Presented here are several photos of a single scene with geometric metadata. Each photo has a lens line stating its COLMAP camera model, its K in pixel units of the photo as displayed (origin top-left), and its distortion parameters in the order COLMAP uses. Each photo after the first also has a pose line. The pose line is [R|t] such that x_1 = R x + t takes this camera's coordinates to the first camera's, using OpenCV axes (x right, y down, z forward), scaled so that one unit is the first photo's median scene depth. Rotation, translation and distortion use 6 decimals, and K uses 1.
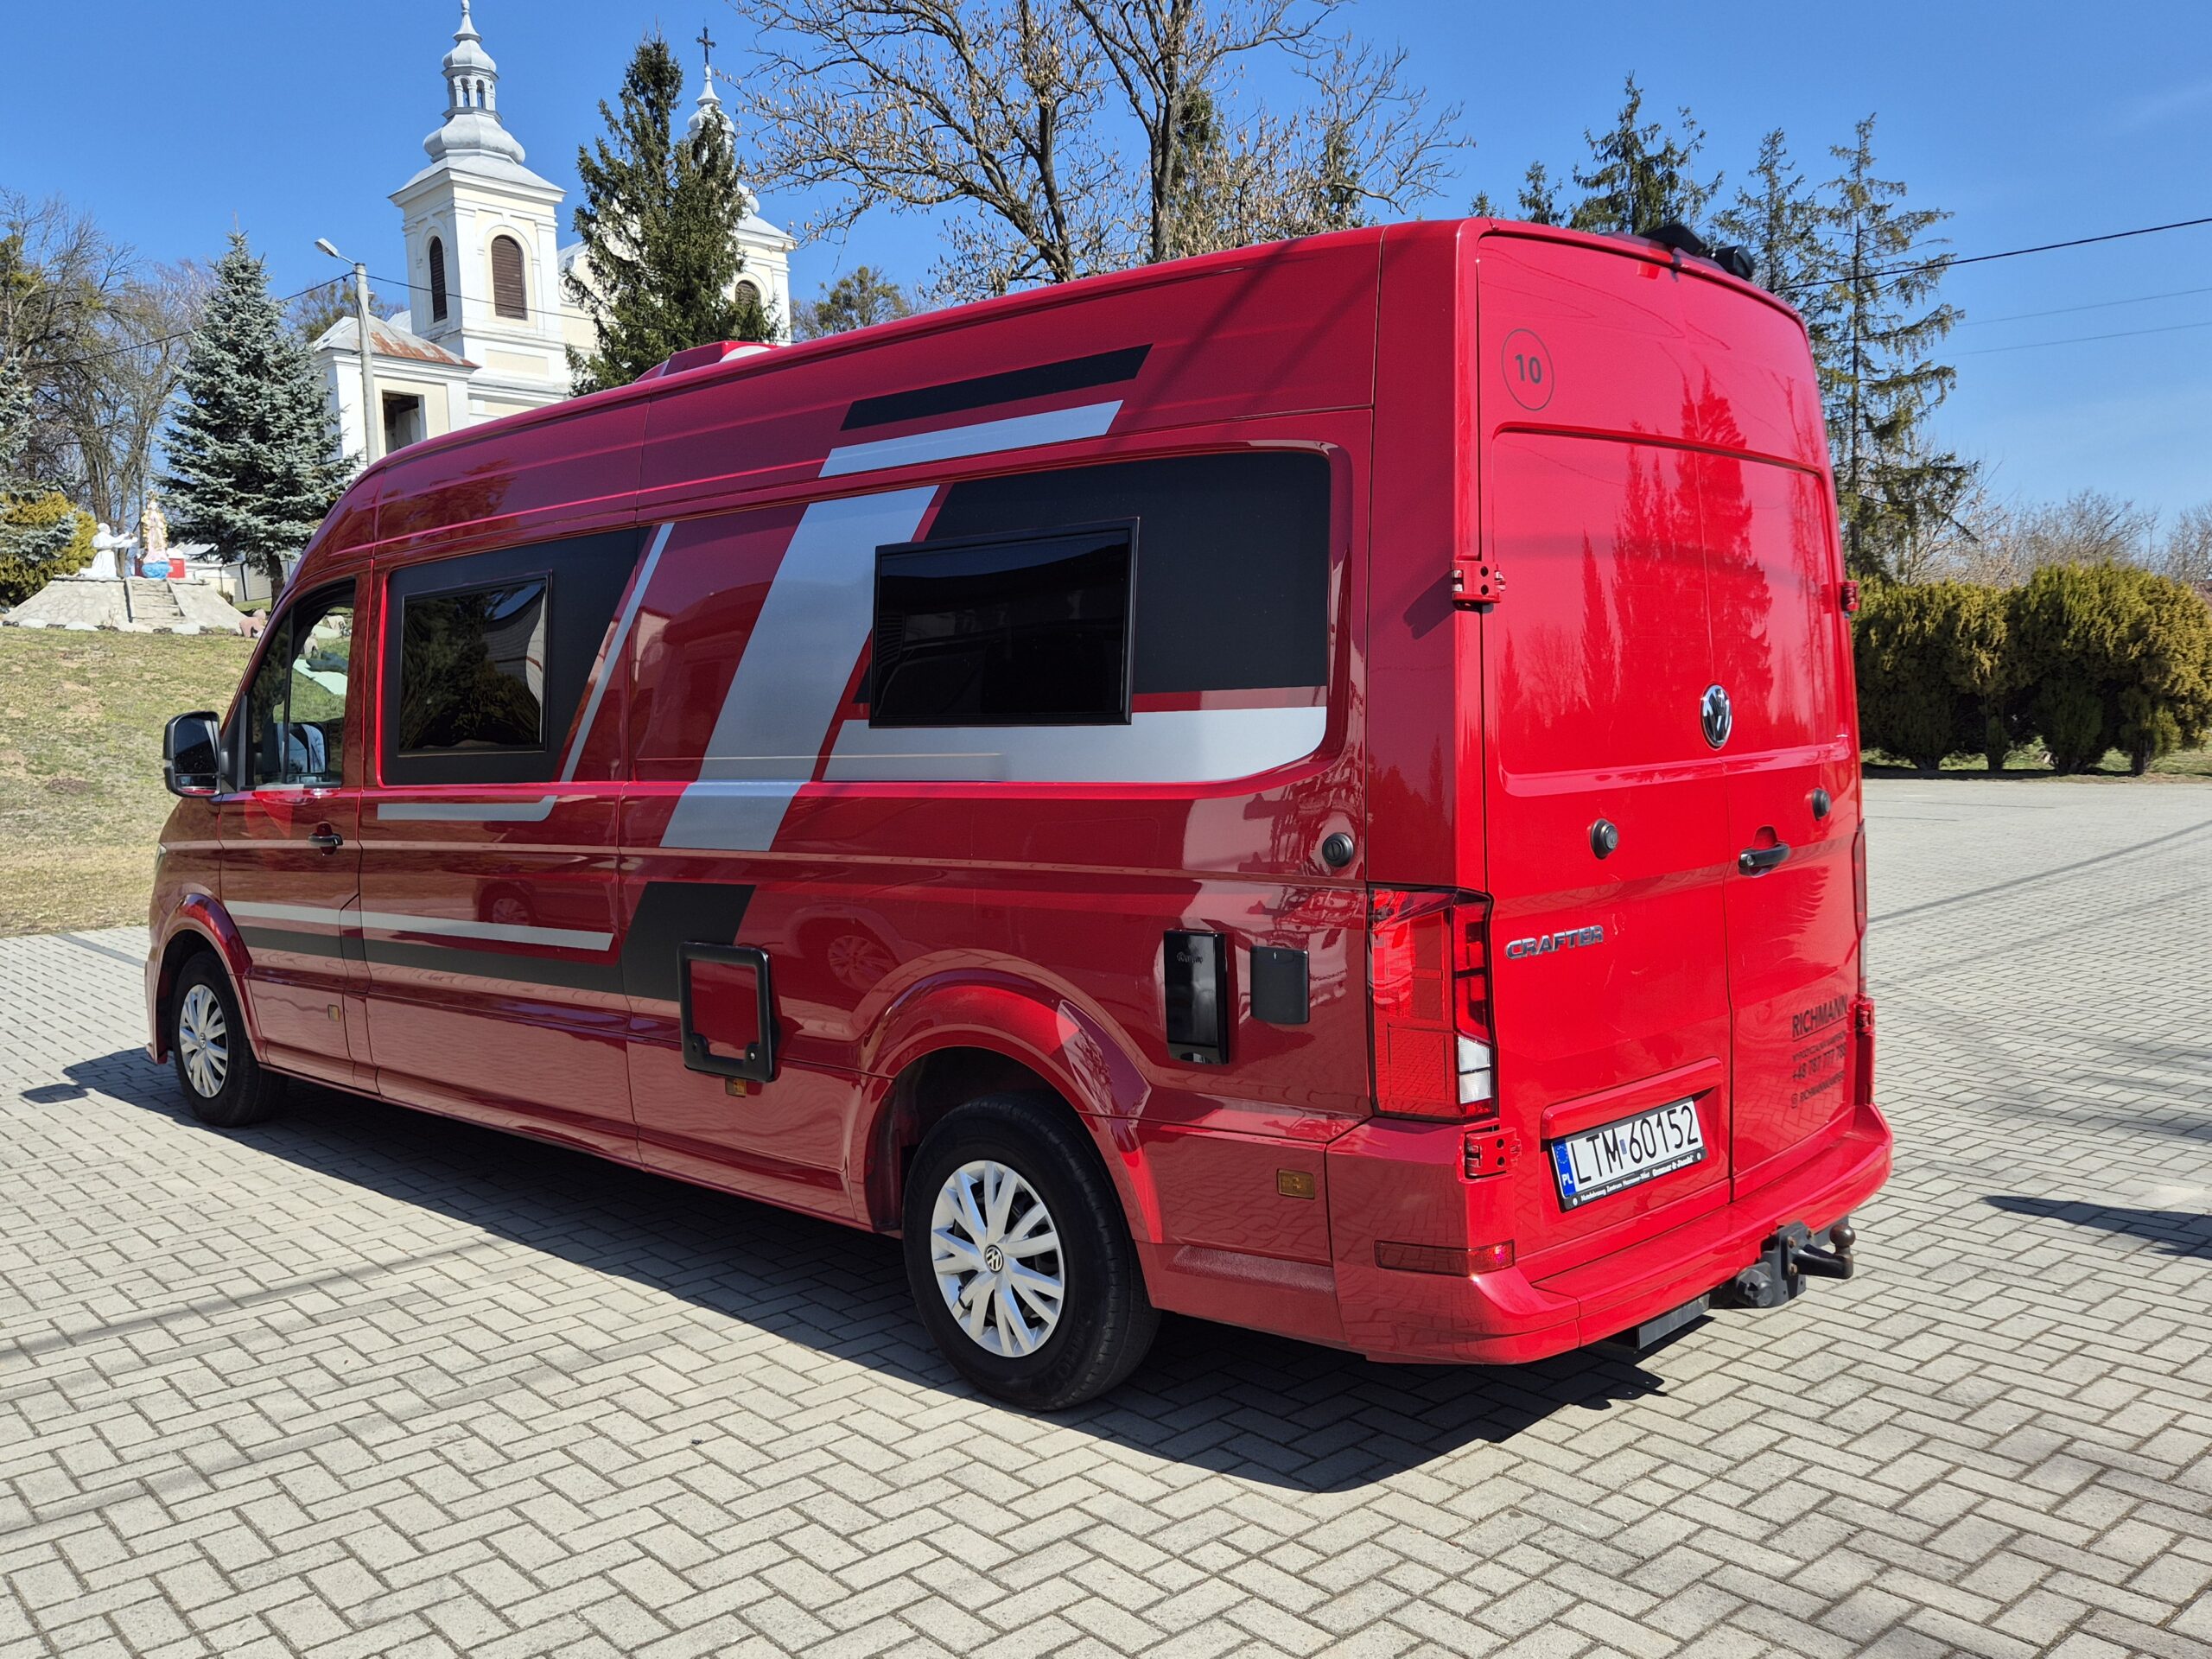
lens RADIAL K [[1886.7, 0, 1104.4], [0, 1886.7, 840.5], [0, 0, 1]] dist [0.064339, -0.042084]
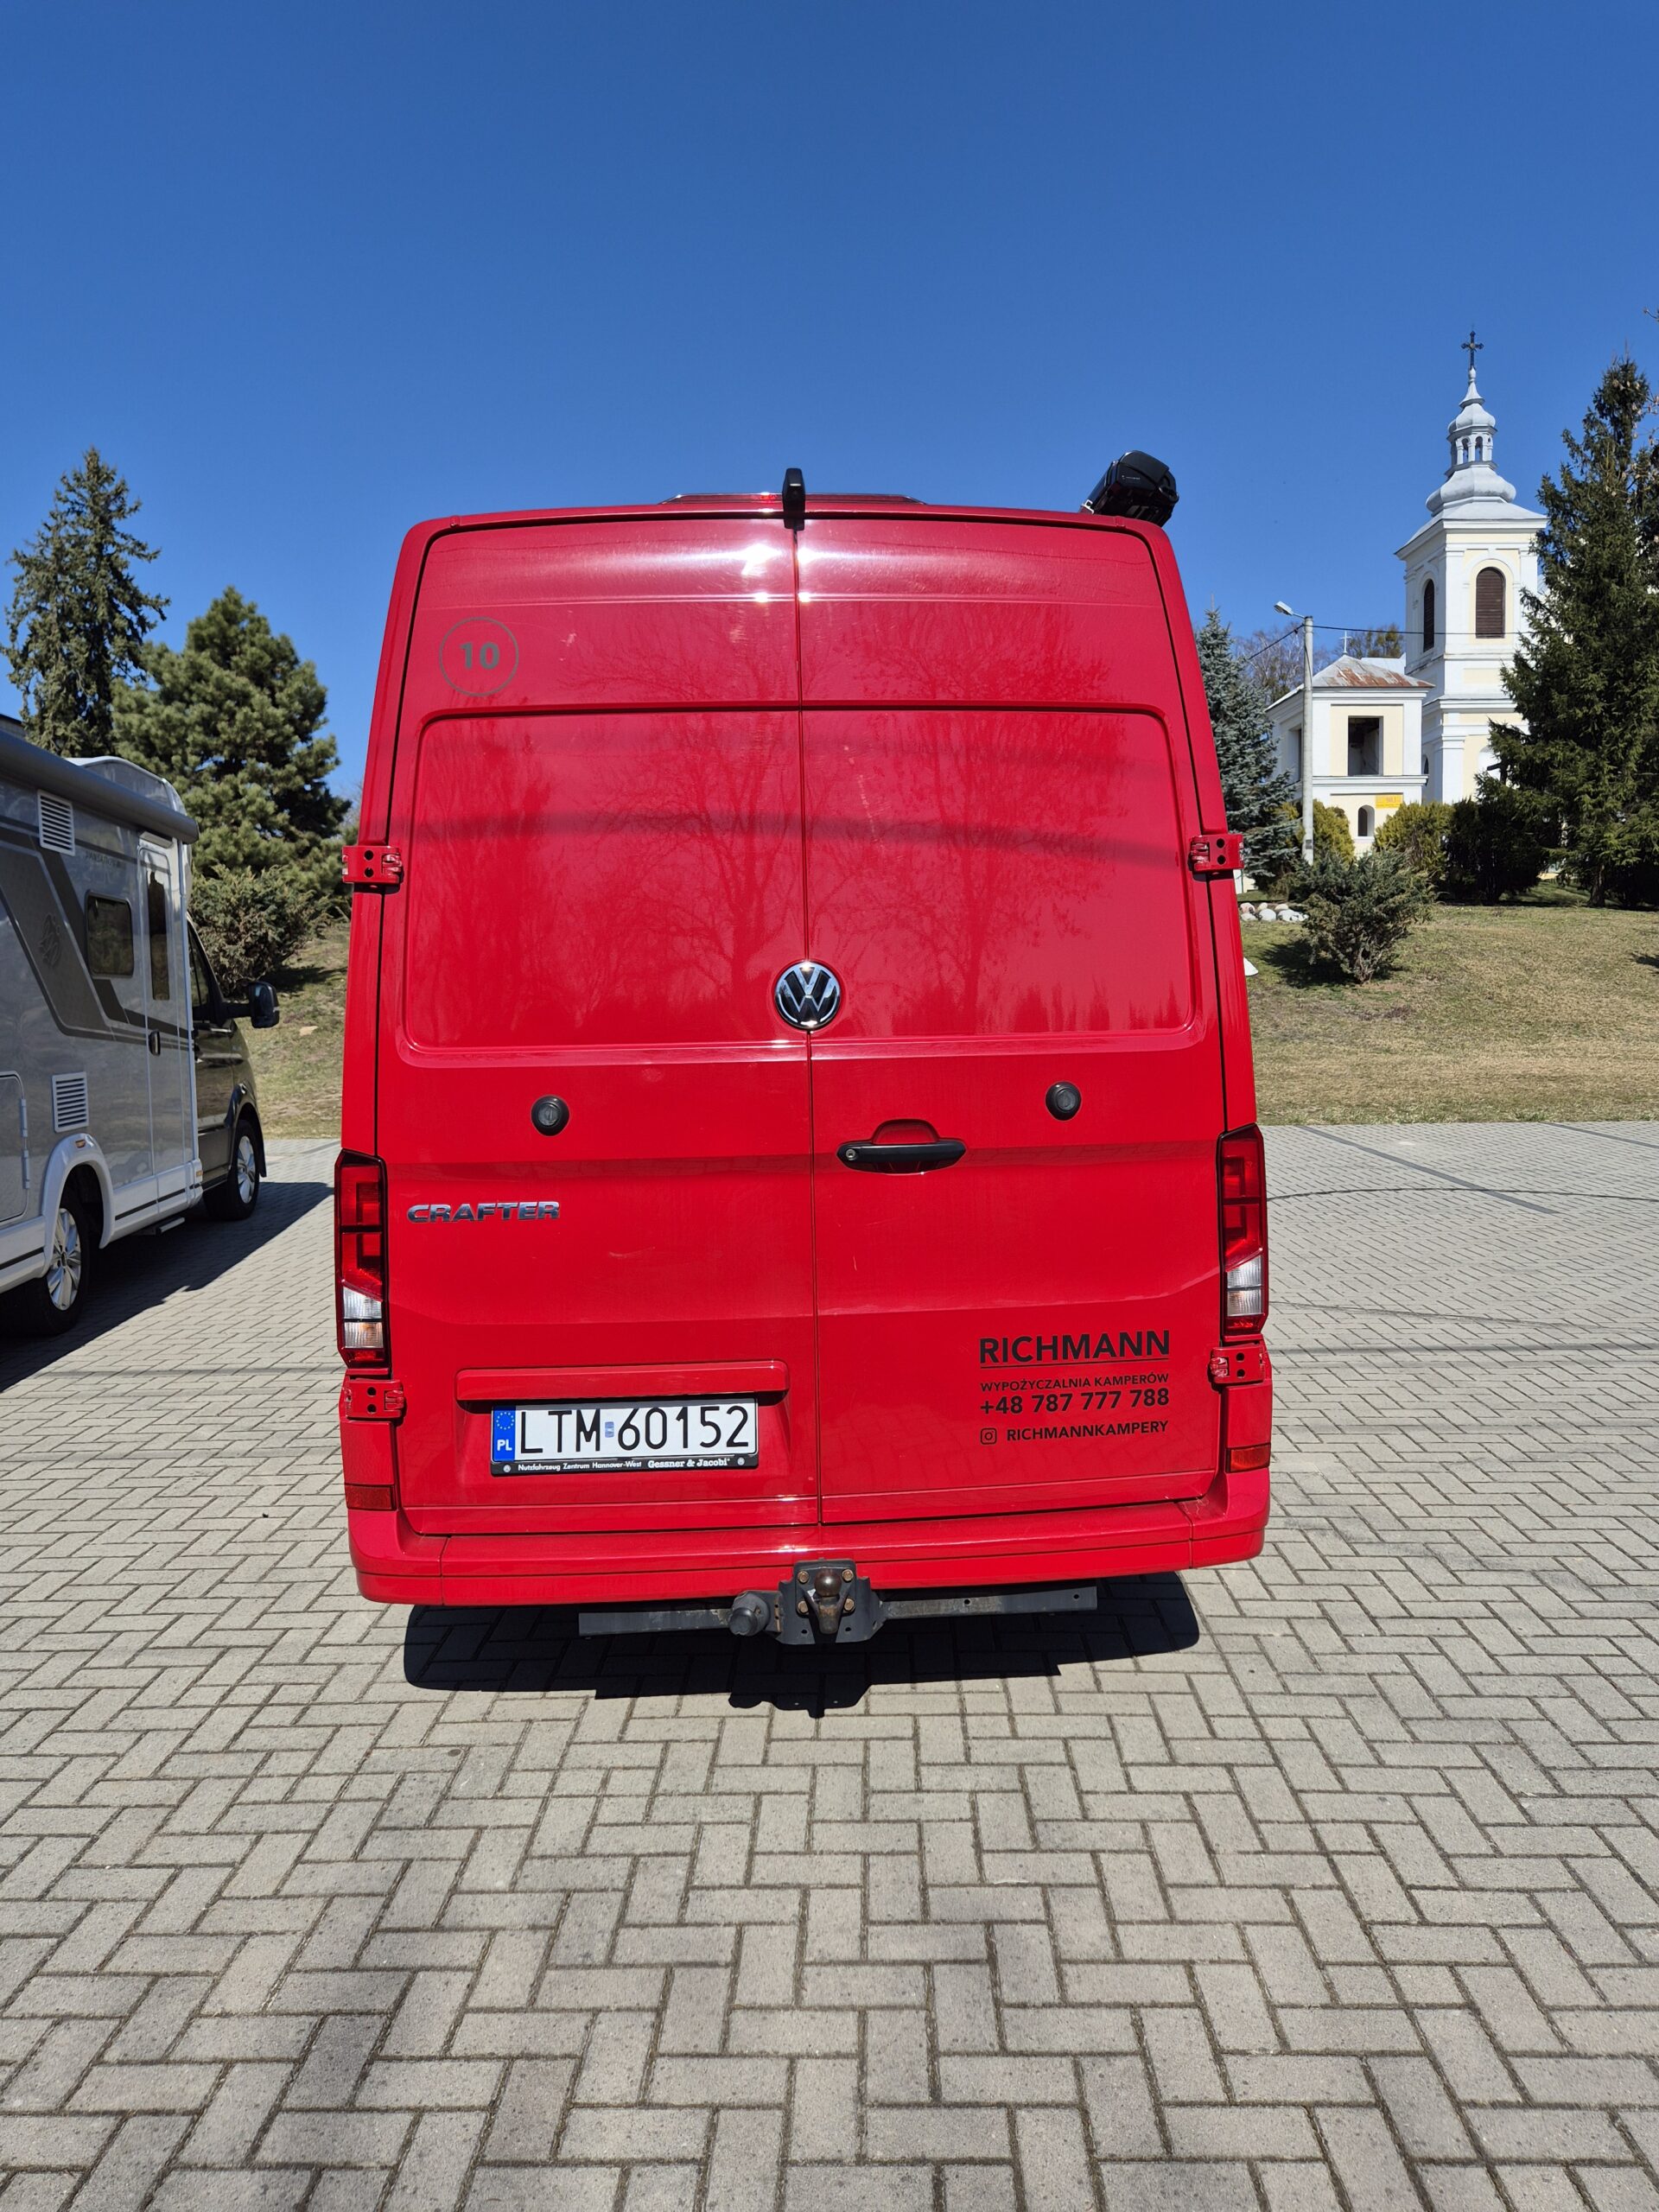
lens RADIAL K [[1559.3, 0, 830.0], [0, 1559.3, 1092.1], [0, 0, 1]] dist [0.068140, -0.058778]
pose [[0.726679, 0.055590, -0.684724, 0.859690], [-0.053116, 0.998283, 0.024677, -0.037683], [0.684921, 0.018437, 0.728384, 0.459902]]
